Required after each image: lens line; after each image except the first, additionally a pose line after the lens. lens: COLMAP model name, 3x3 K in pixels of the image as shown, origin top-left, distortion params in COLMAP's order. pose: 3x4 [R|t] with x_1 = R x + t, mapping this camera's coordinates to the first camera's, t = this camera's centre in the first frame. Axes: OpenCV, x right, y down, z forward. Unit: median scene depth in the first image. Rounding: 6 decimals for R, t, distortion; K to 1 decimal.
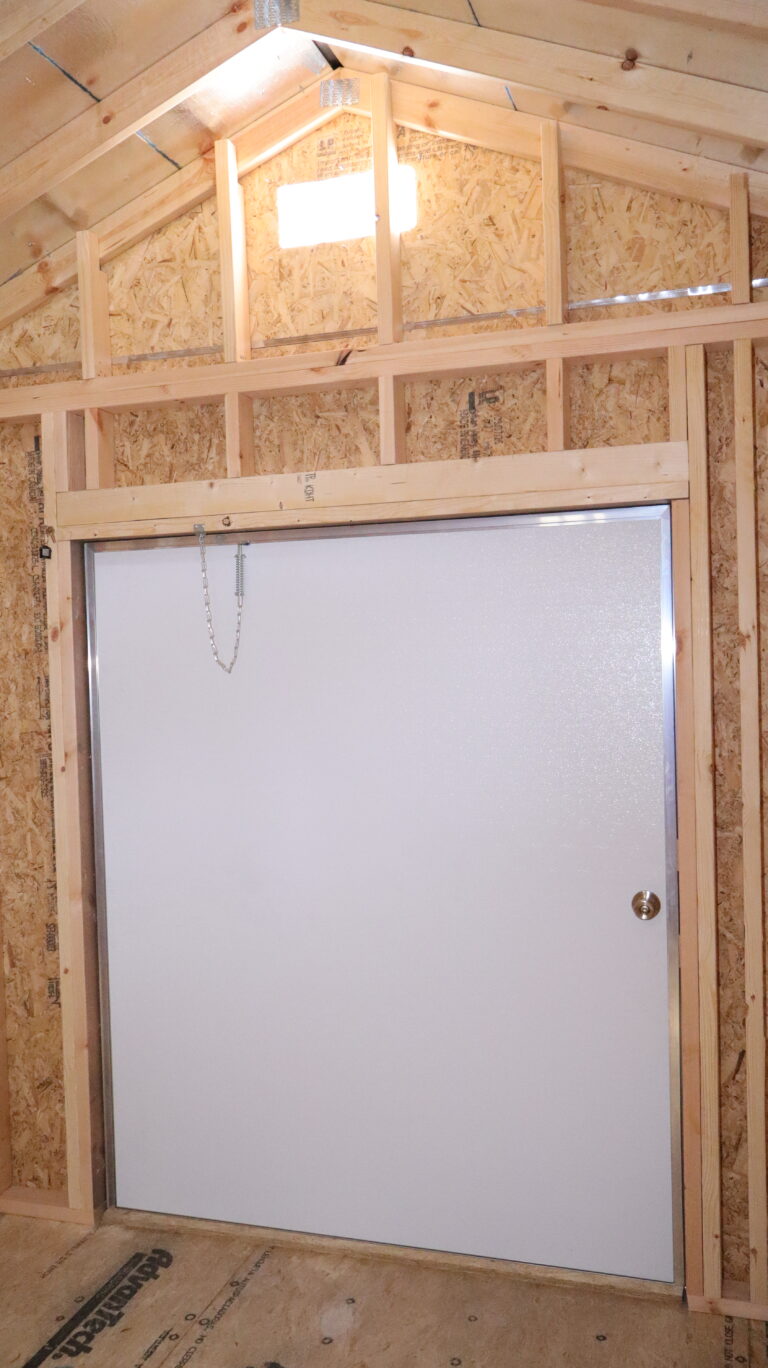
lens RADIAL K [[1138.4, 0, 384.0], [0, 1138.4, 684.0], [0, 0, 1]] dist [-0.002329, -0.001898]
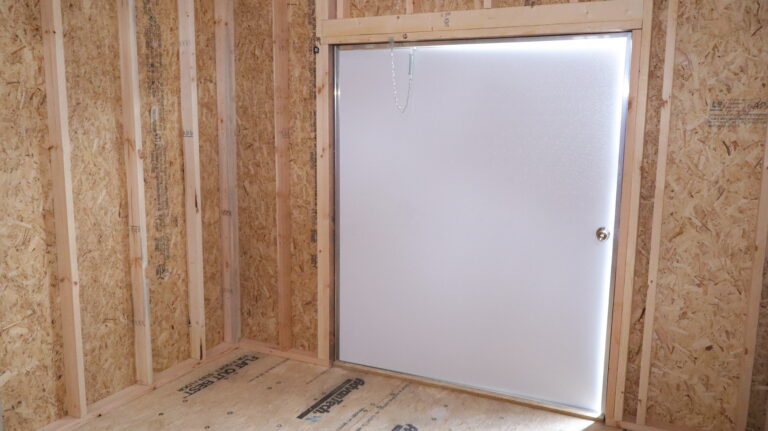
lens RADIAL K [[639.1, 0, 384.0], [0, 639.1, 215.5], [0, 0, 1]] dist [-0.002329, -0.001898]
pose [[0.987721, 0.060913, -0.143867, 0.007094], [-0.041634, 0.990186, 0.133407, 0.021190], [0.150581, -0.125779, 0.980564, -0.148554]]
